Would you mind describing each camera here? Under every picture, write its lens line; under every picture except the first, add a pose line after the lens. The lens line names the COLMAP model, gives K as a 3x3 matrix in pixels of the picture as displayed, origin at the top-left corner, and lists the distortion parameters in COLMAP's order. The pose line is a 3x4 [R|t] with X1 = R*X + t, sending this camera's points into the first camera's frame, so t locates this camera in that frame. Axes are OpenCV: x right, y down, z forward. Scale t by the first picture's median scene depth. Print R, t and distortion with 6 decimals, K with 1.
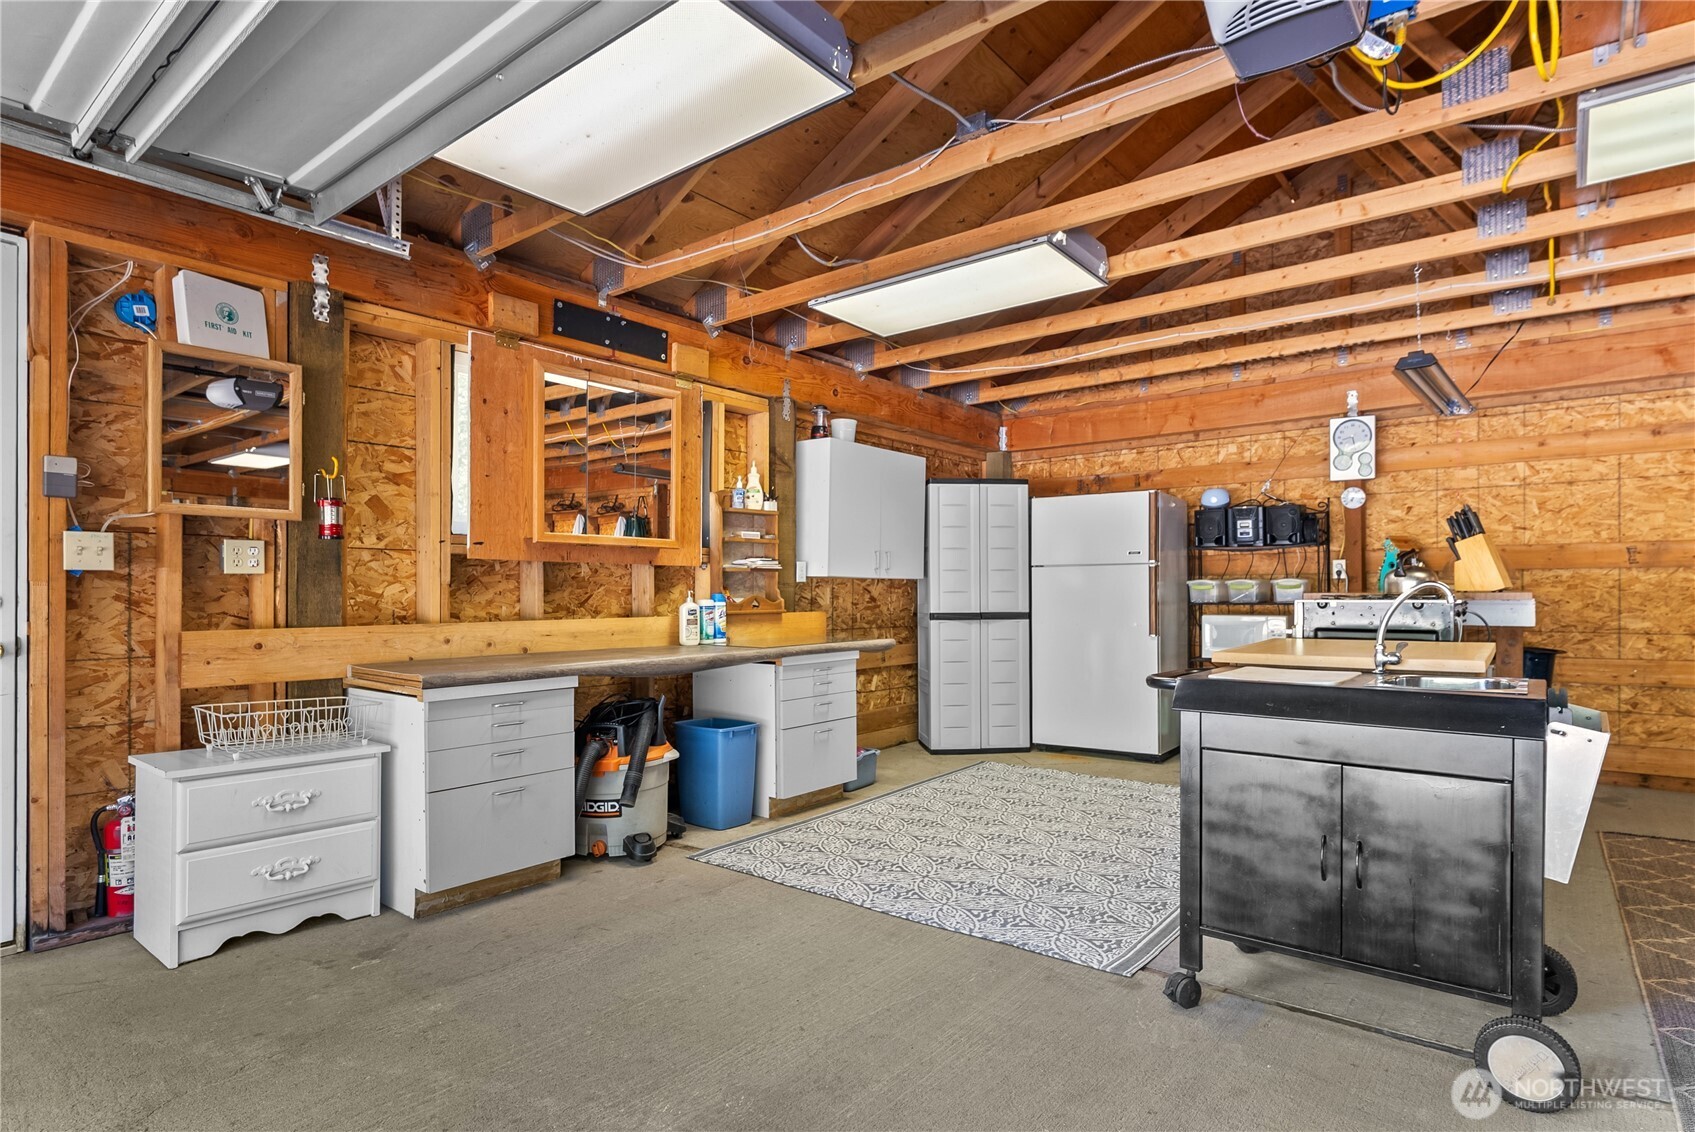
lens RADIAL K [[879.3, 0, 848.2], [0, 879.3, 592.1], [0, 0, 1]] dist [-0.000883, -0.000346]
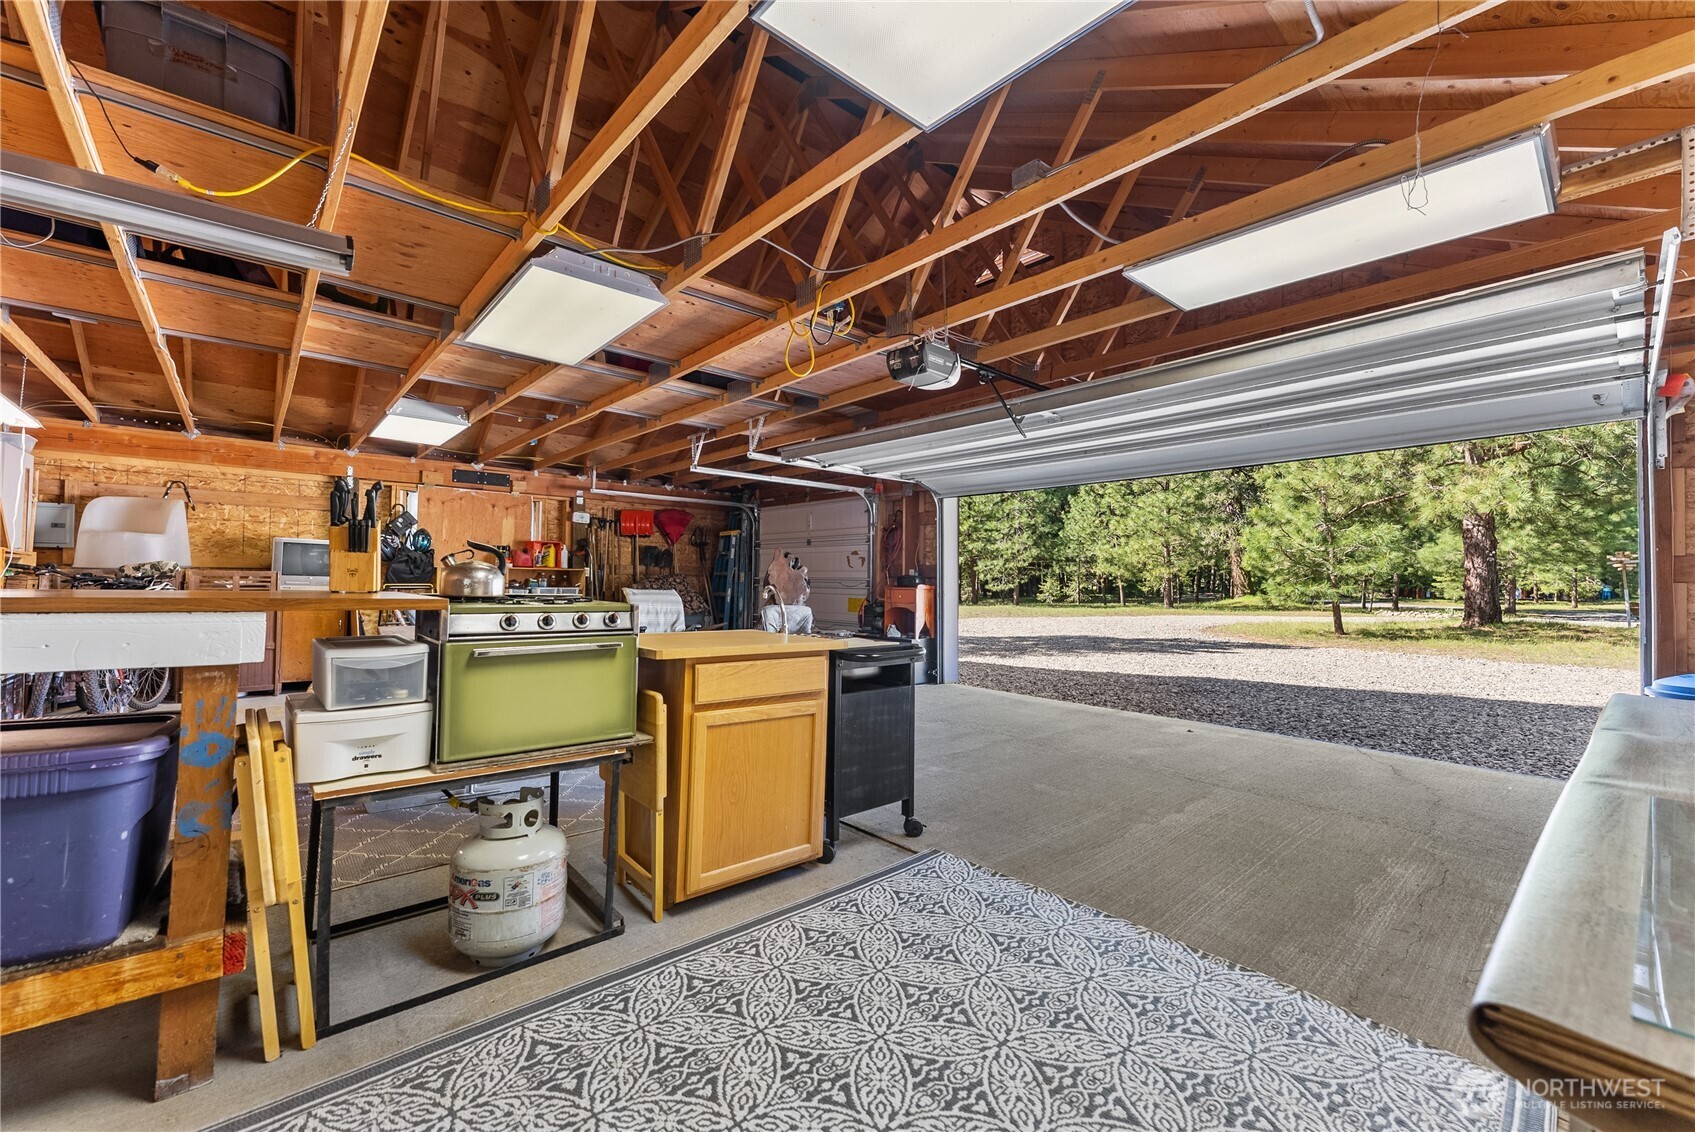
lens RADIAL K [[689.1, 0, 843.6], [0, 689.1, 571.9], [0, 0, 1]] dist [-0.000370, 0.000115]
pose [[-0.984294, -0.009327, 0.176291, 0.181516], [-0.011951, 0.999833, -0.013828, -0.014999], [-0.176132, -0.015718, -0.984241, 1.509088]]
